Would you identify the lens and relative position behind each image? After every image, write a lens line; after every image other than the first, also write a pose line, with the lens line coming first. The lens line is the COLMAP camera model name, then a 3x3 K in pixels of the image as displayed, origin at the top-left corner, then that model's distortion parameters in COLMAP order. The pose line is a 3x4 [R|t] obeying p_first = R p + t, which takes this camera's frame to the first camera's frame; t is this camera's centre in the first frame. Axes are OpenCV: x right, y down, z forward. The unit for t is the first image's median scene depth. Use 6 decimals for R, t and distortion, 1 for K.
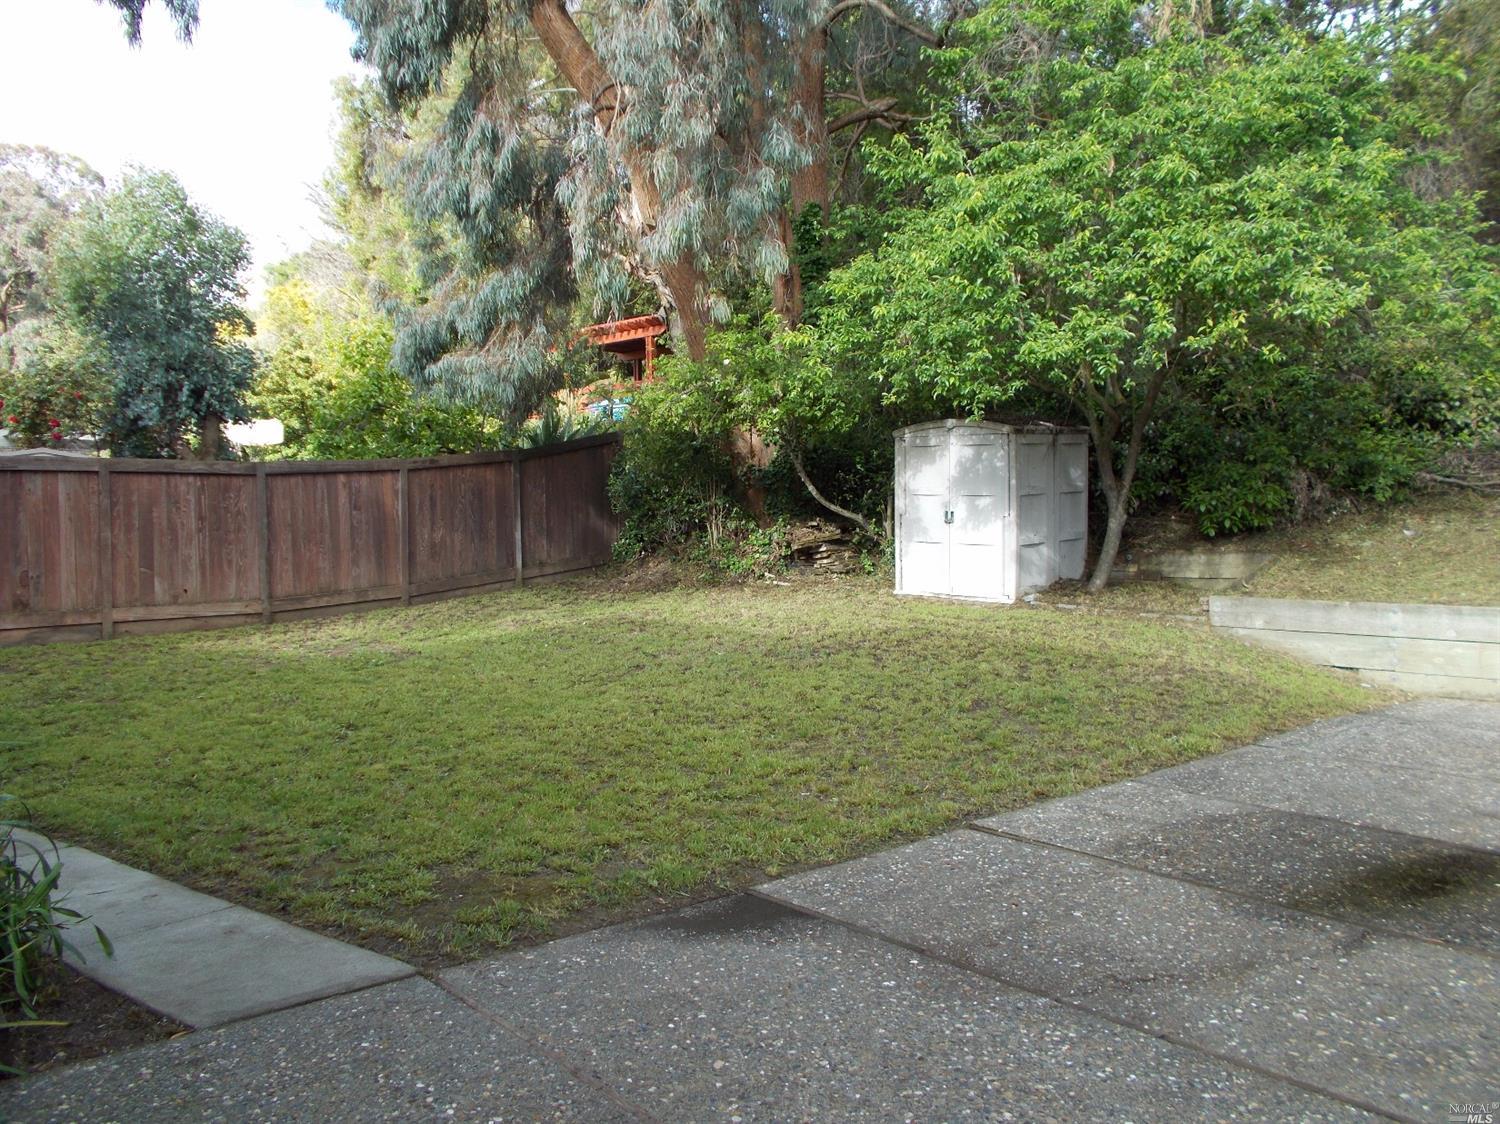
lens RADIAL K [[1169.0, 0, 748.2], [0, 1169.0, 554.7], [0, 0, 1]] dist [0.002252, 0.007170]
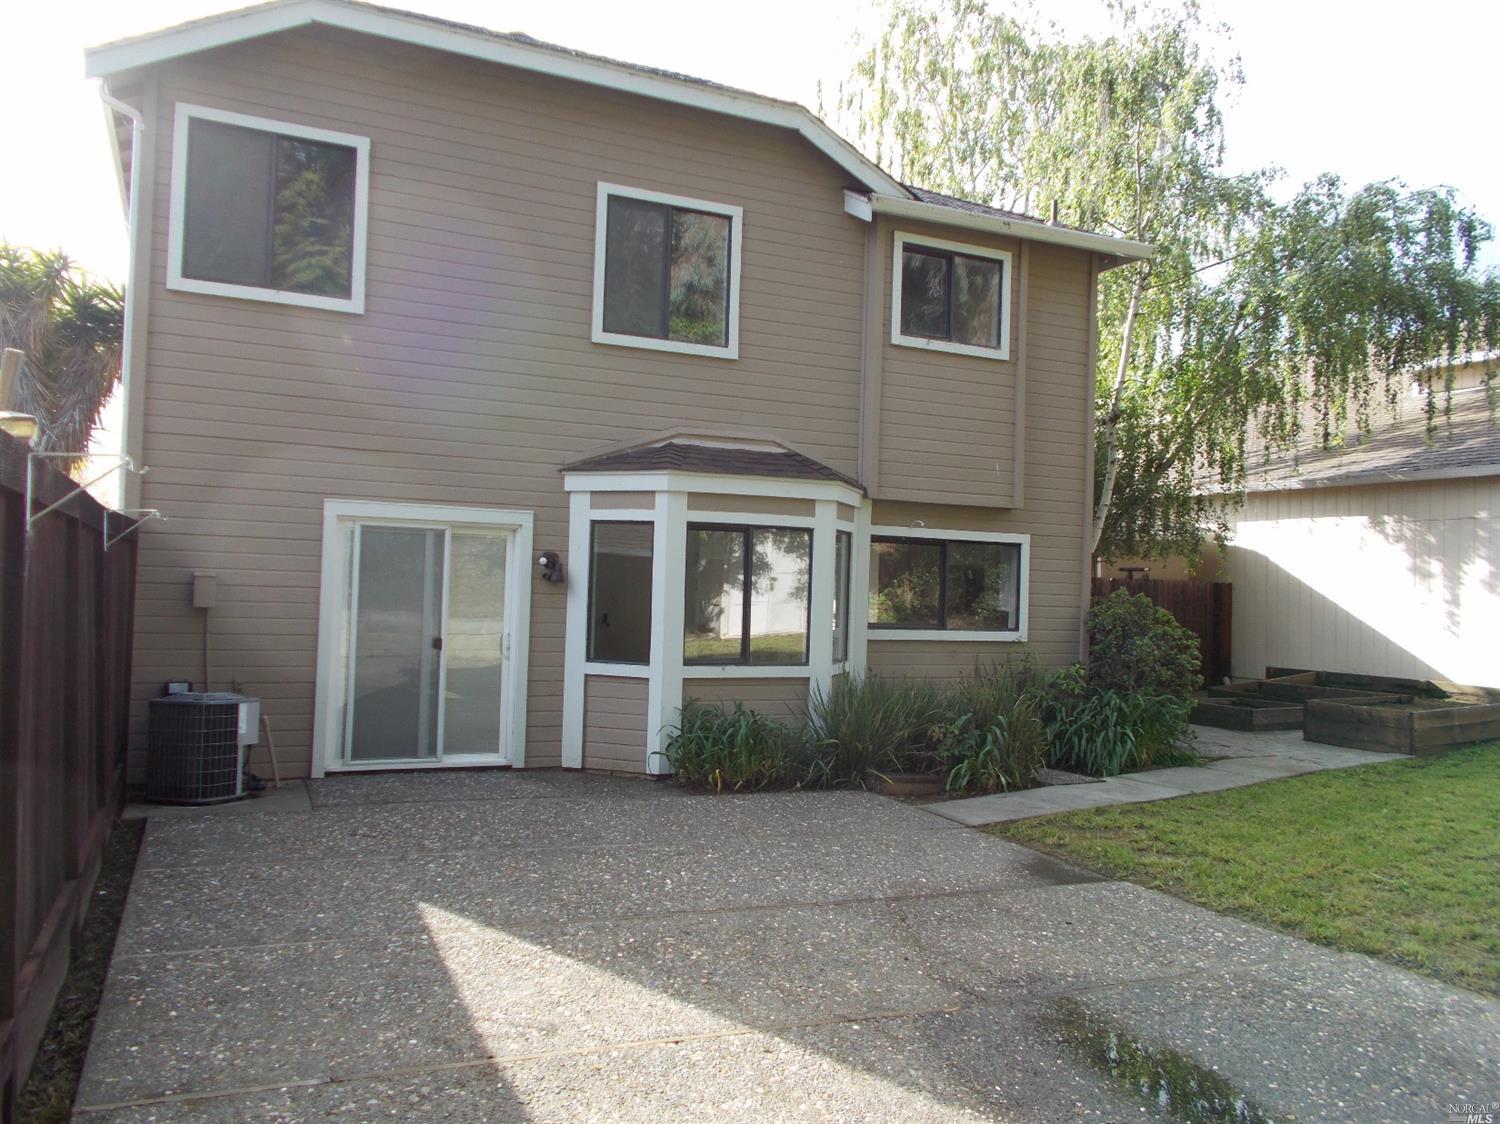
lens RADIAL K [[1169.0, 0, 748.2], [0, 1169.0, 554.7], [0, 0, 1]] dist [0.002252, 0.007170]
pose [[-0.264768, -0.028866, -0.963880, 1.288458], [-0.053009, 0.998476, -0.015341, -0.041228], [0.962854, 0.047033, -0.265895, 0.842115]]
